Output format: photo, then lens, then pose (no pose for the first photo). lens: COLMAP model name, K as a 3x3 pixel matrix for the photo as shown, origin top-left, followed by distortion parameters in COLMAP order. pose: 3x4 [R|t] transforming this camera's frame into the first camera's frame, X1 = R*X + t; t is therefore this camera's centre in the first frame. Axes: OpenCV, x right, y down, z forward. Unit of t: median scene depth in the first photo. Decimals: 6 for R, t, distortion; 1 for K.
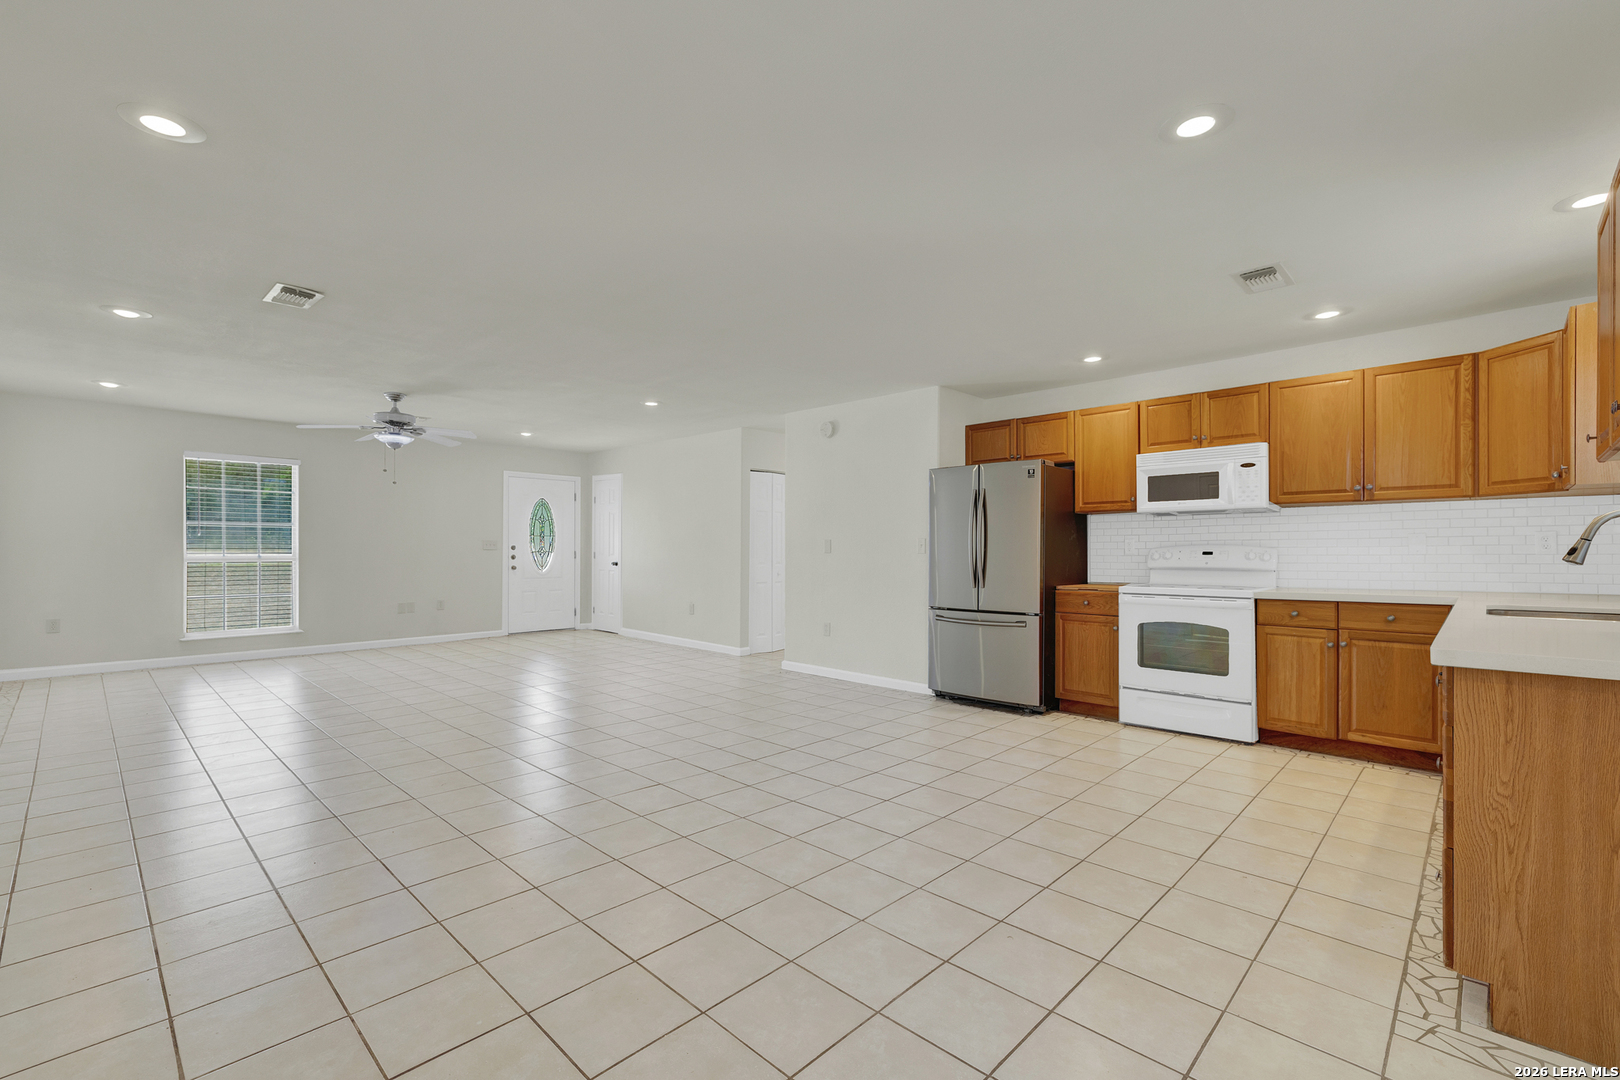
lens RADIAL K [[703.7, 0, 809.0], [0, 703.7, 550.6], [0, 0, 1]] dist [0.001818, -0.000137]
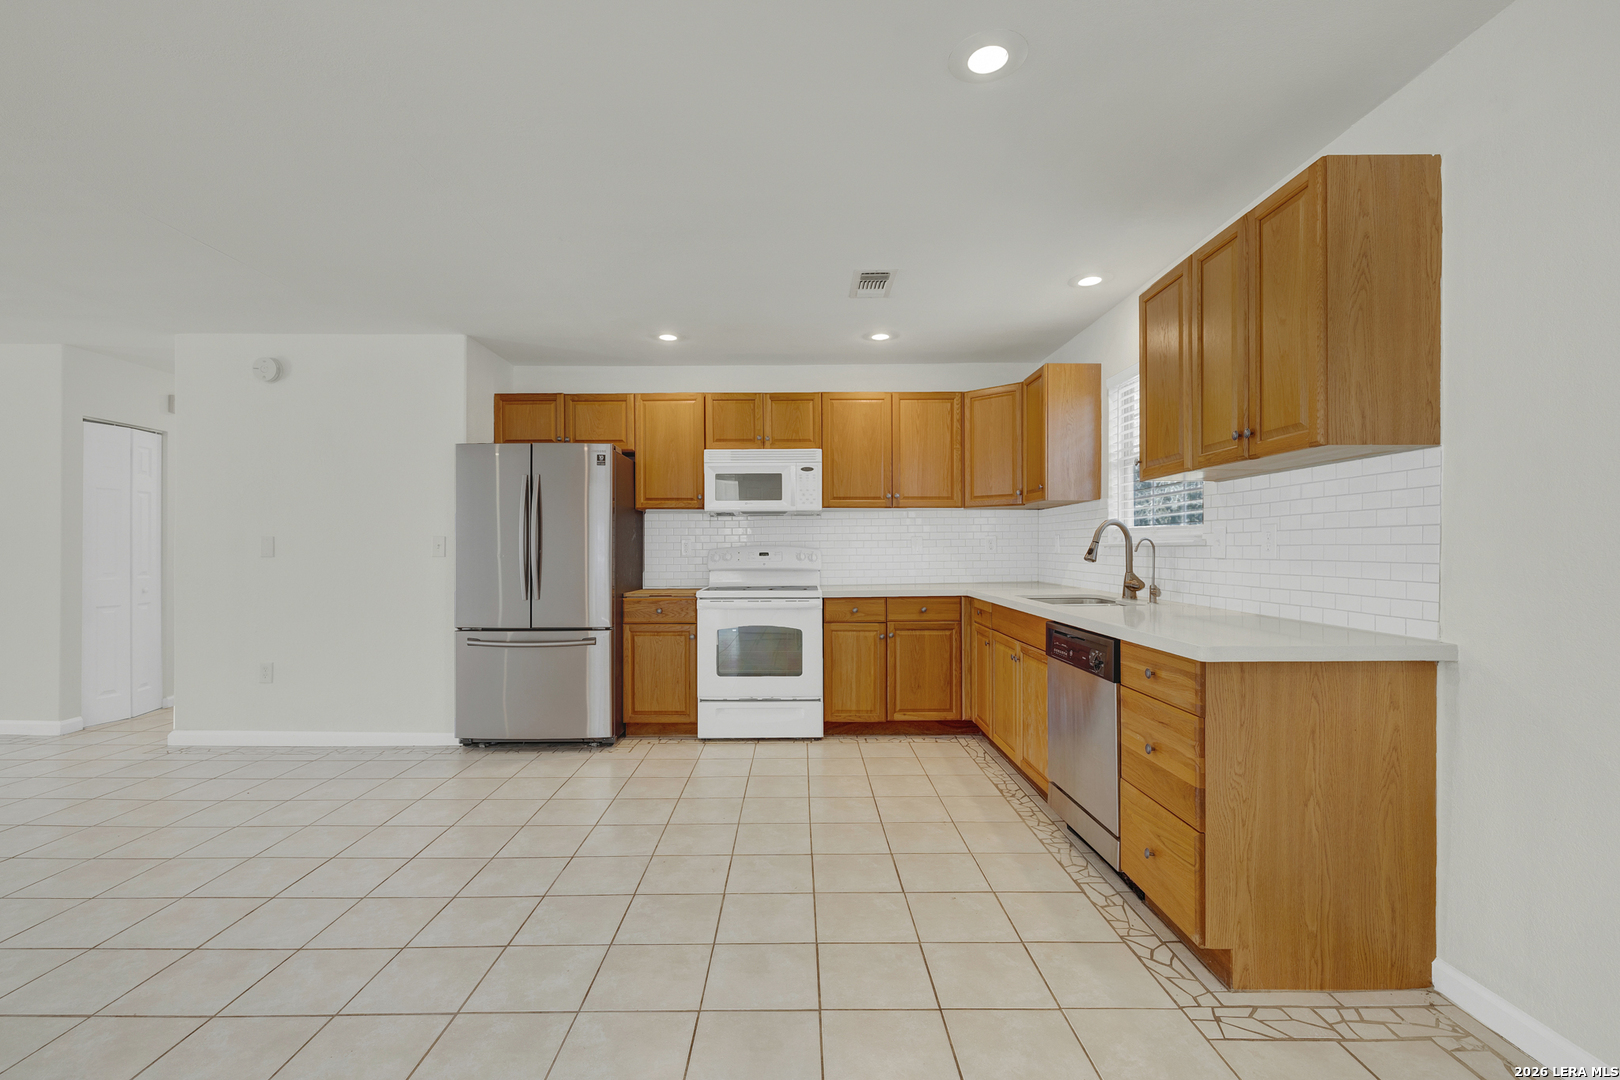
lens RADIAL K [[703.7, 0, 800.6], [0, 703.7, 546.4], [0, 0, 1]] dist [0.001818, -0.000137]
pose [[0.720789, 0.000575, 0.693154, -0.078518], [0.003904, 0.999980, -0.004889, -0.001783], [-0.693143, 0.006230, 0.720773, 0.196478]]
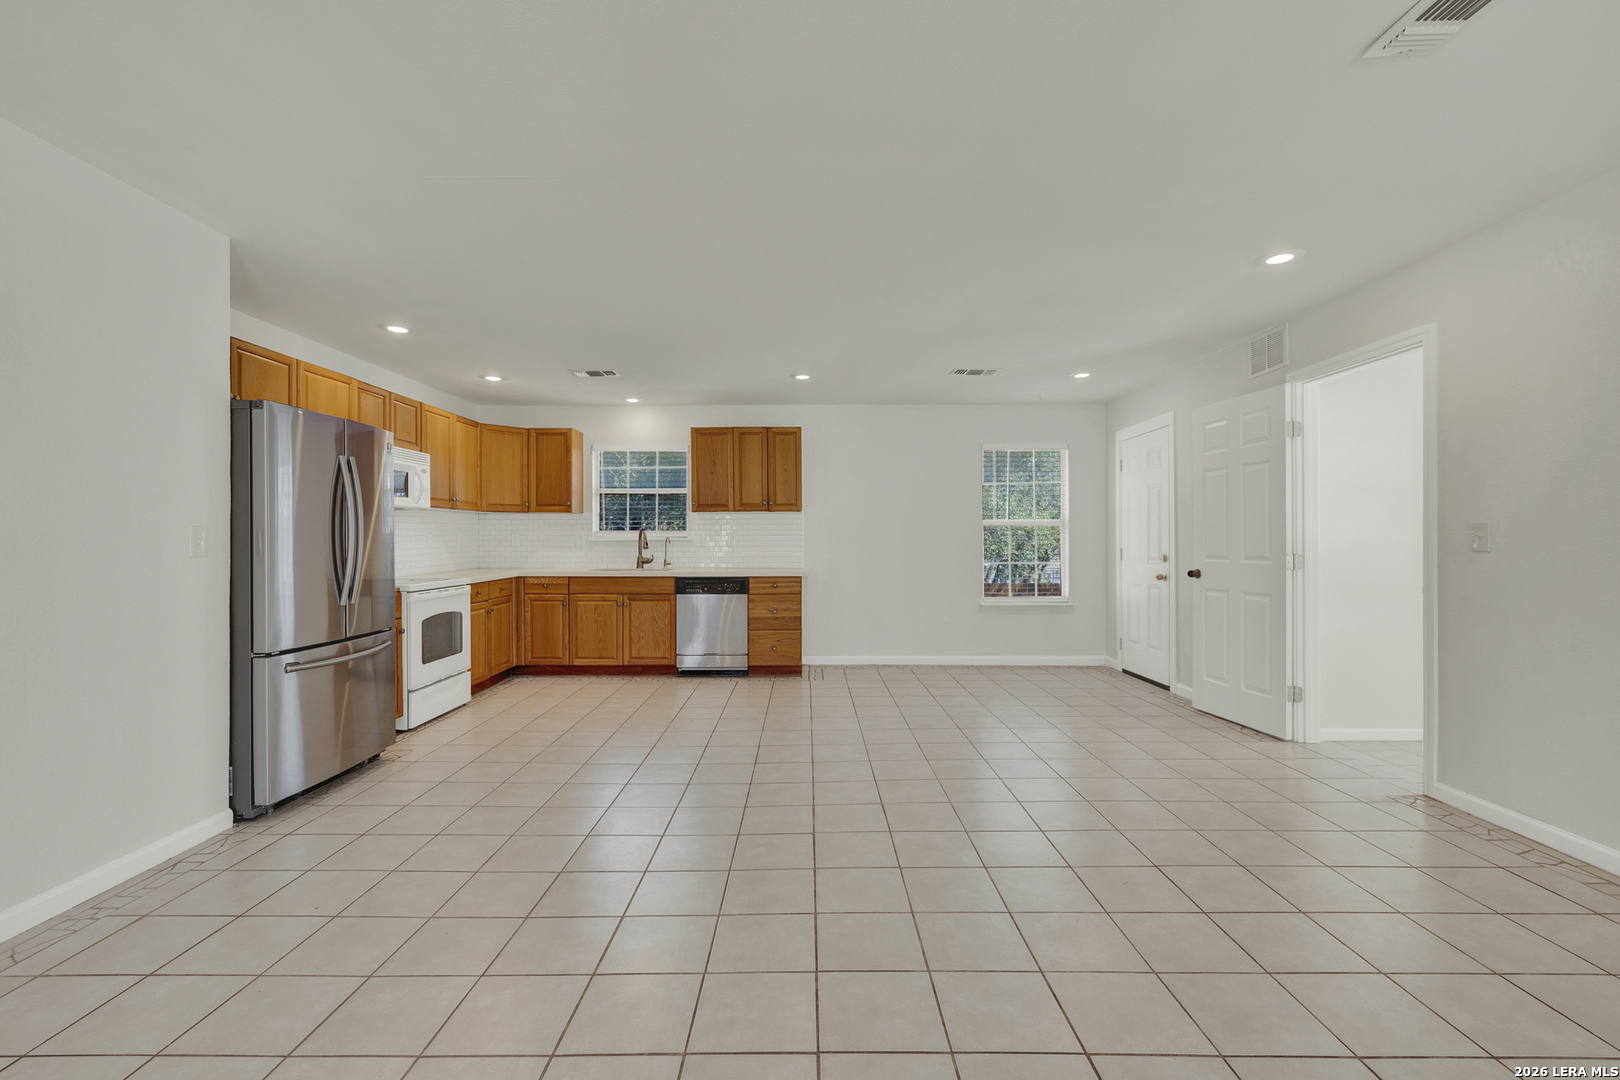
lens RADIAL K [[703.7, 0, 803.1], [0, 703.7, 537.1], [0, 0, 1]] dist [0.001818, -0.000137]
pose [[-0.687192, 0.005181, 0.726457, -0.481567], [0.005444, 0.999983, -0.001982, -0.006489], [-0.726455, 0.002593, -0.687209, 1.017847]]
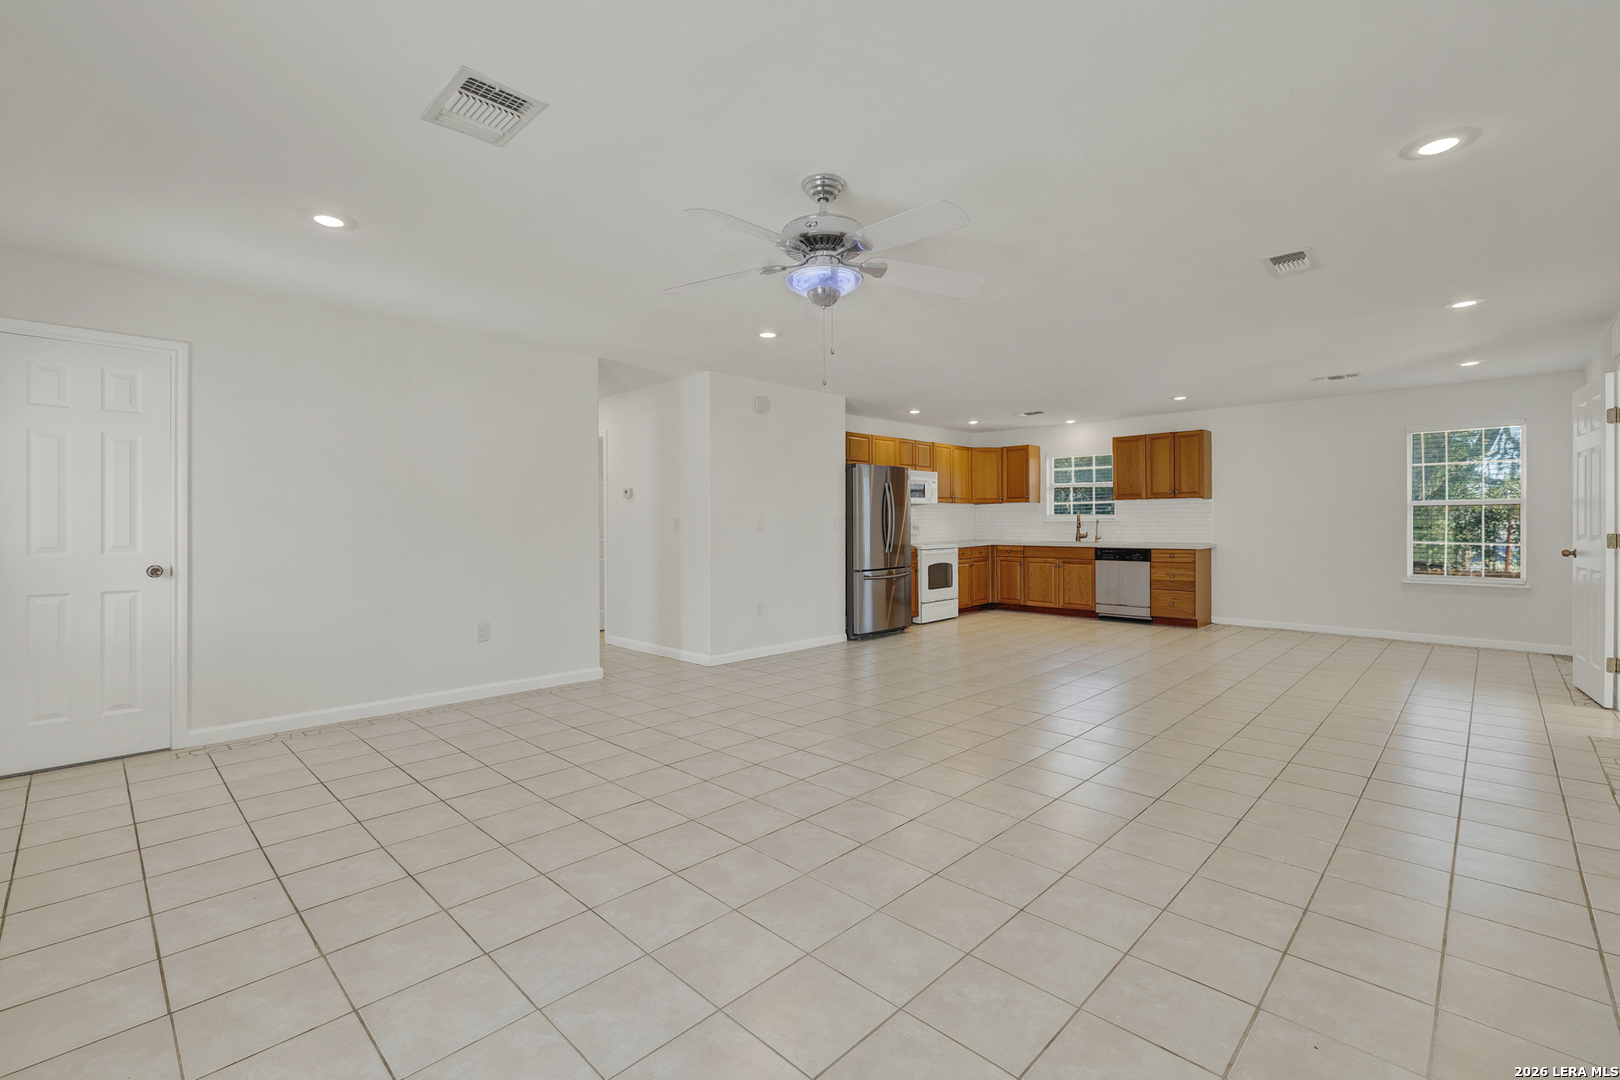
lens RADIAL K [[703.7, 0, 806.8], [0, 703.7, 535.8], [0, 0, 1]] dist [0.001818, -0.000137]
pose [[-0.005806, -0.019344, 0.999796, -1.043586], [0.009808, 0.999764, 0.019401, -0.009205], [-0.999935, 0.009919, -0.005615, 1.043088]]
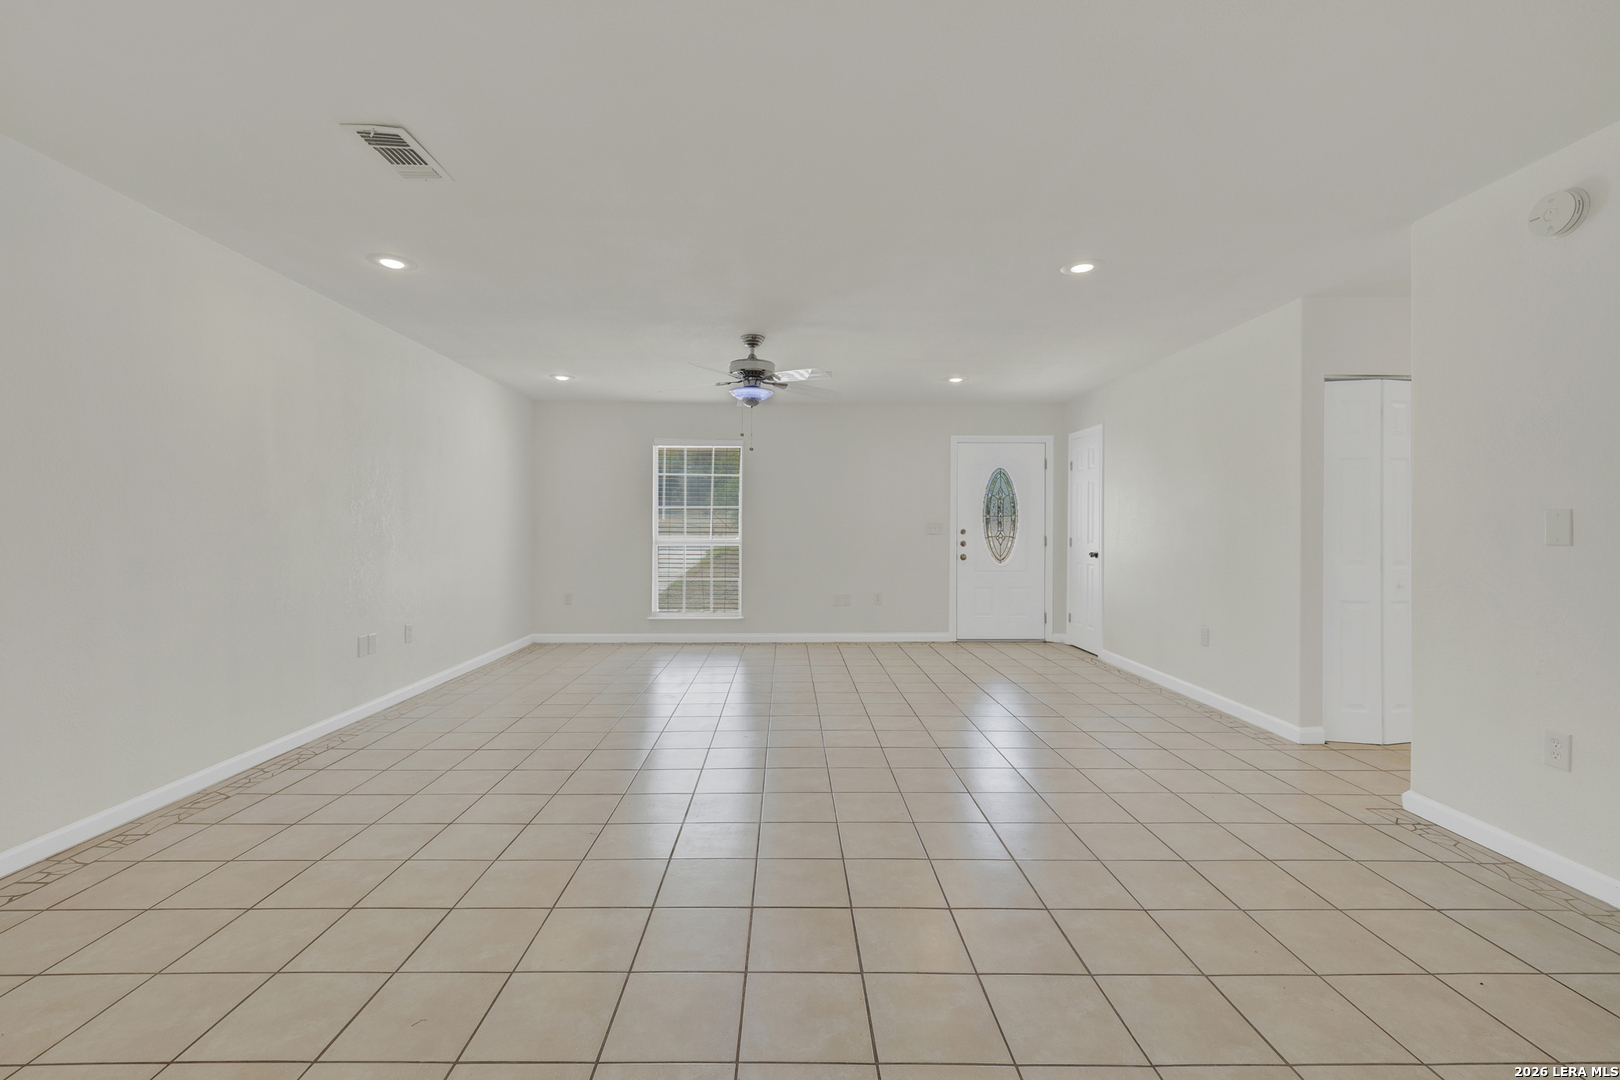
lens RADIAL K [[678.8, 0, 802.5], [0, 678.8, 528.2], [0, 0, 1]] dist [-0.013475, 0.001343]
pose [[0.705760, -0.002669, -0.708446, -0.006762], [-0.005574, 0.999941, -0.009320, -0.000017], [0.708429, 0.010527, 0.705703, 0.515587]]
